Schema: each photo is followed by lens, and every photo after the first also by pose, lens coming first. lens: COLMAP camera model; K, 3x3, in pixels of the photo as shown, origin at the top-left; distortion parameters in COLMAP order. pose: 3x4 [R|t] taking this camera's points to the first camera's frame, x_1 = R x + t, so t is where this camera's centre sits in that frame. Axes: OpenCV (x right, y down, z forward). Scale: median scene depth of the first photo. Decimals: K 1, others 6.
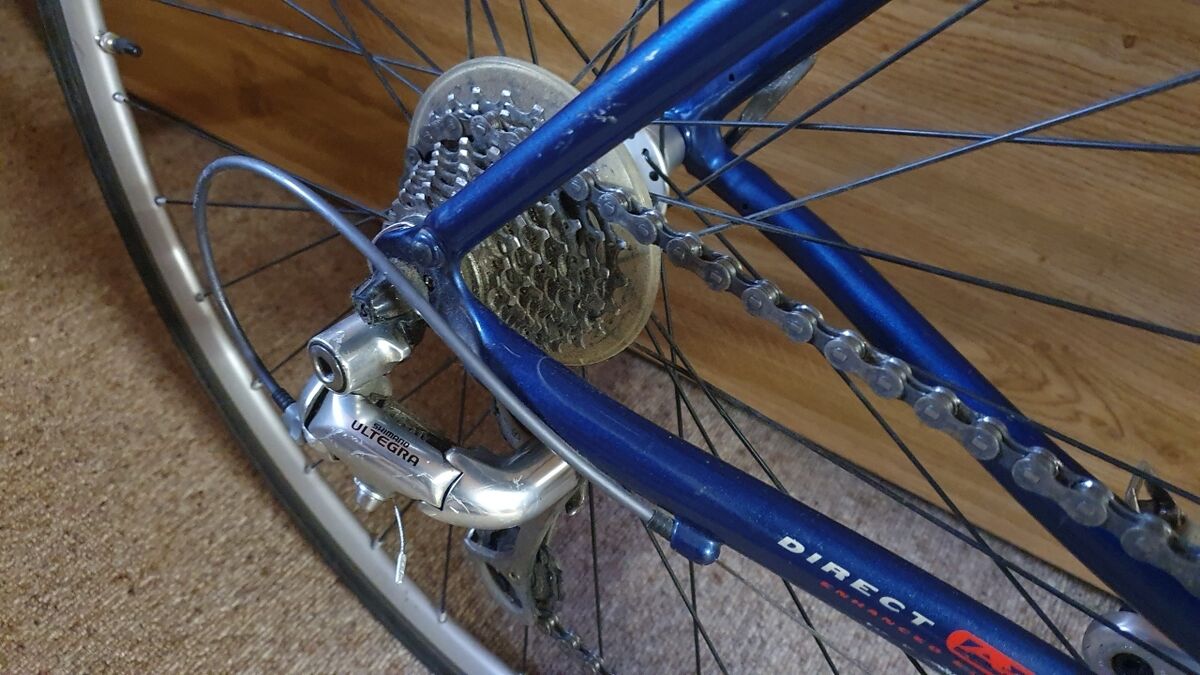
lens RADIAL K [[951.3, 0, 600.0], [0, 951.3, 337.5], [0, 0, 1]] dist [0.006949, 0.003187]
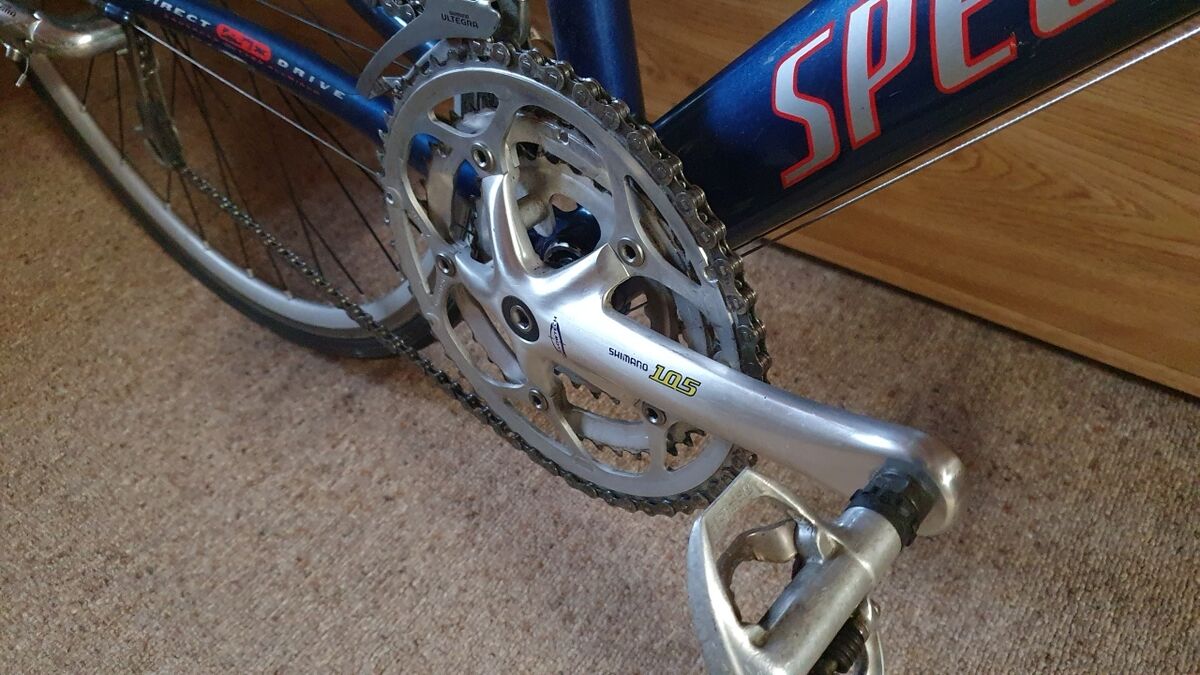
lens RADIAL K [[951.3, 0, 600.0], [0, 951.3, 337.5], [0, 0, 1]] dist [0.006949, 0.003187]
pose [[0.989632, -0.076396, -0.121626, 0.560101], [0.081964, 0.995773, 0.041447, 0.389325], [0.117945, -0.050986, 0.991710, -0.375129]]
